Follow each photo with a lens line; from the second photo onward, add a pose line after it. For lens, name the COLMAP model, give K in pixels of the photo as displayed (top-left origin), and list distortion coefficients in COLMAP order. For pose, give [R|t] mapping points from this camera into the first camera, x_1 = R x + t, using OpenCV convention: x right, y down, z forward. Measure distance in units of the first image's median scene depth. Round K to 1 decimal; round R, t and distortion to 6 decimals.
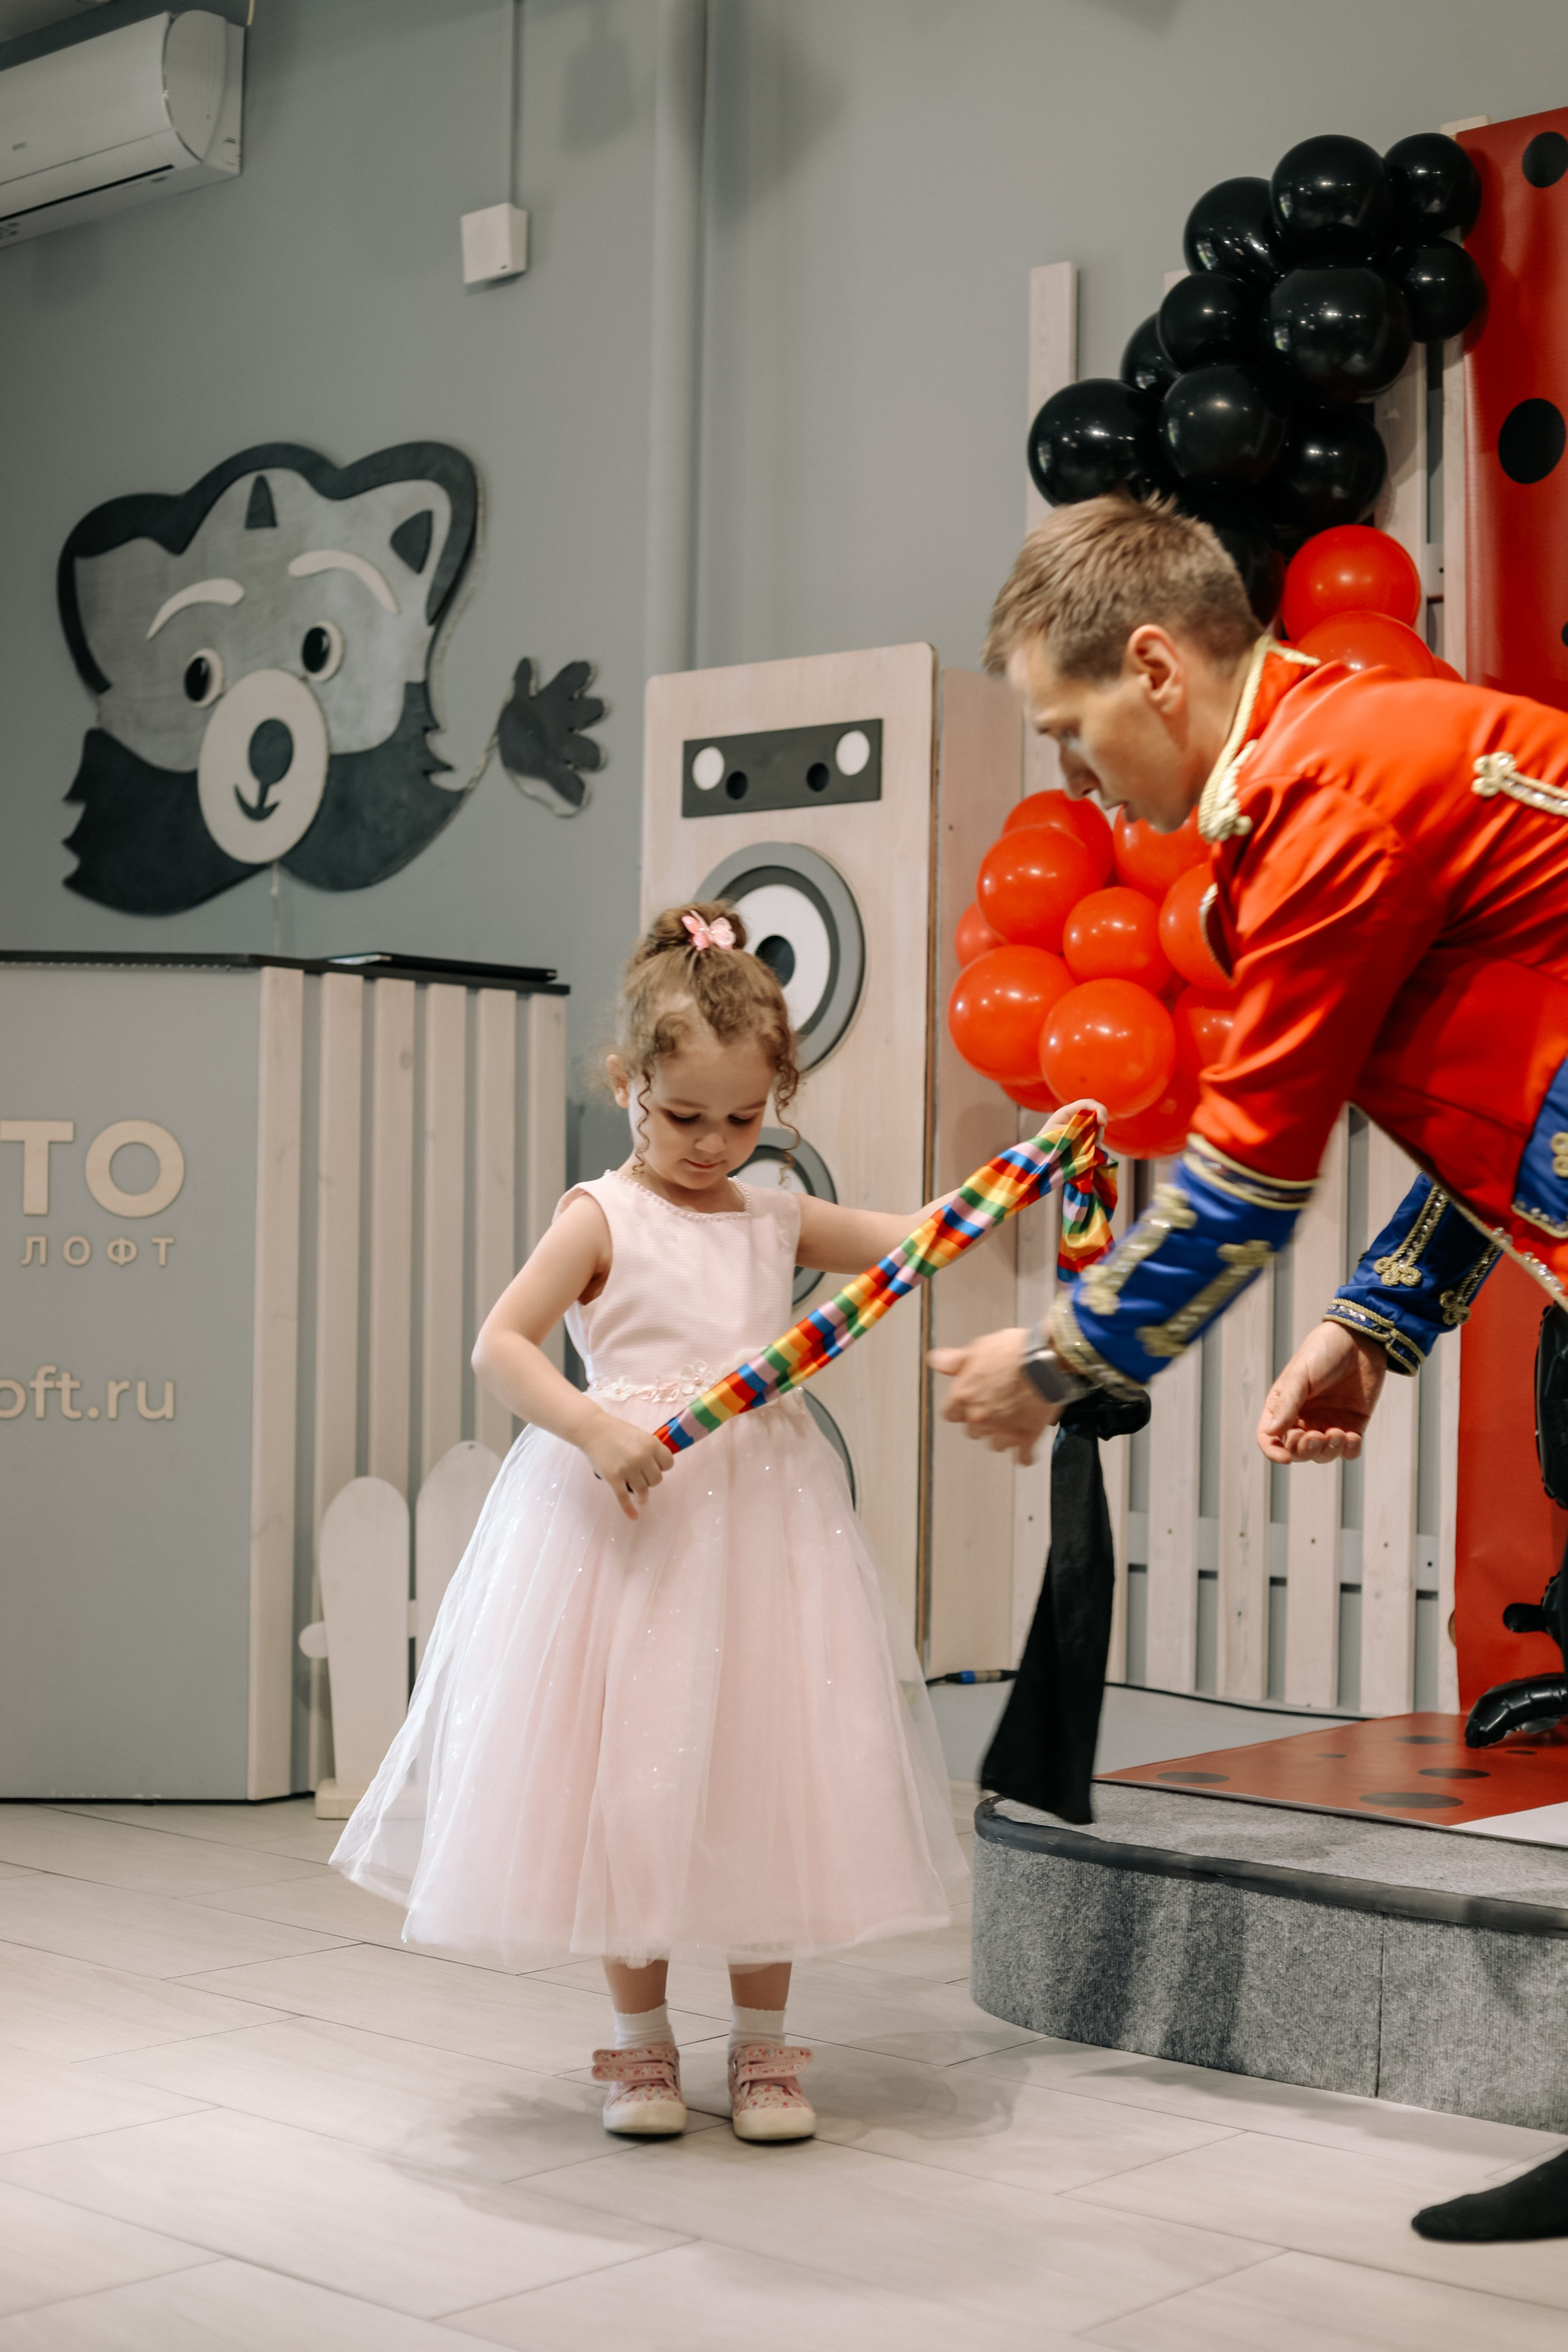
lens RADIAL K [[3389.2, 0, 784.0], [0, 3389.2, 1176.0], [0, 0, 1]] dist [-0.107868, 0.064626]
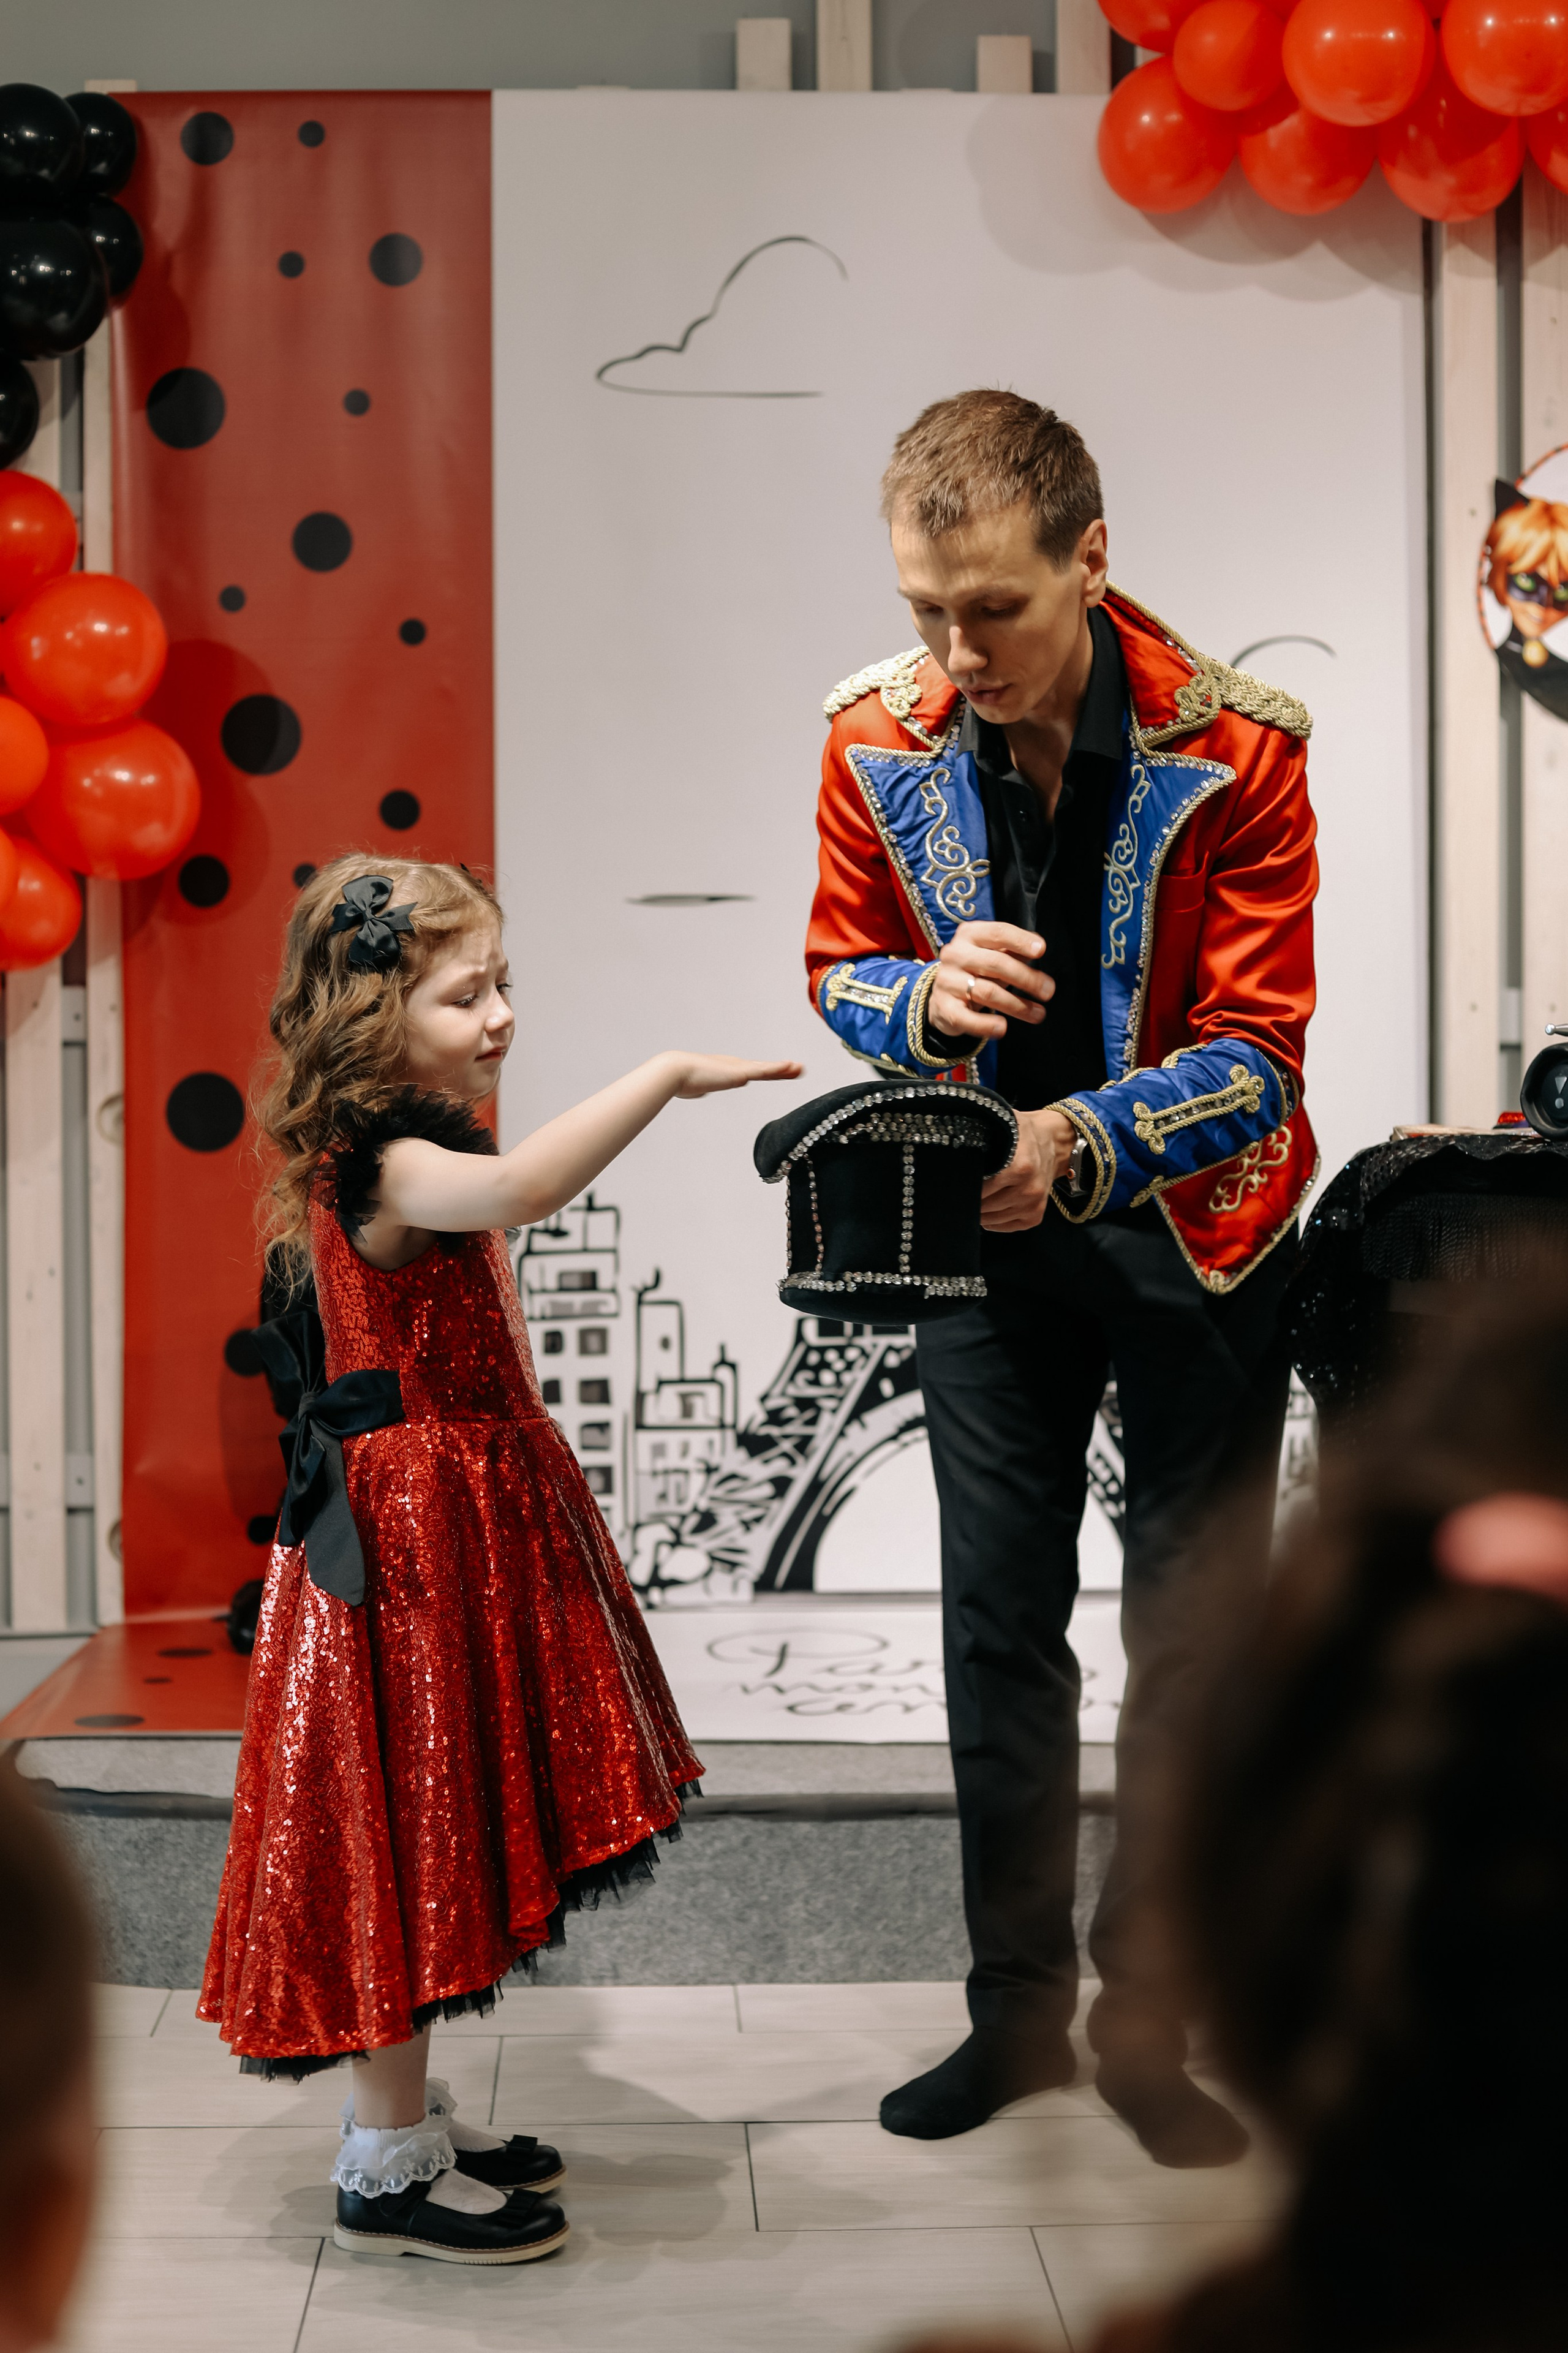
lens RADIAL K [[3390.3, 0, 784.0], [0, 3390.3, 1176.5], [0, 0, 1]] dist [-0.107868, 0.064626]
pose [[0.724311, -0.040692, 0.688272, -0.380877], [-0.005502, 0.997884, 0.064788, -0.050033], [-0.689451, -0.050714, 0.722554, 0.101421]]
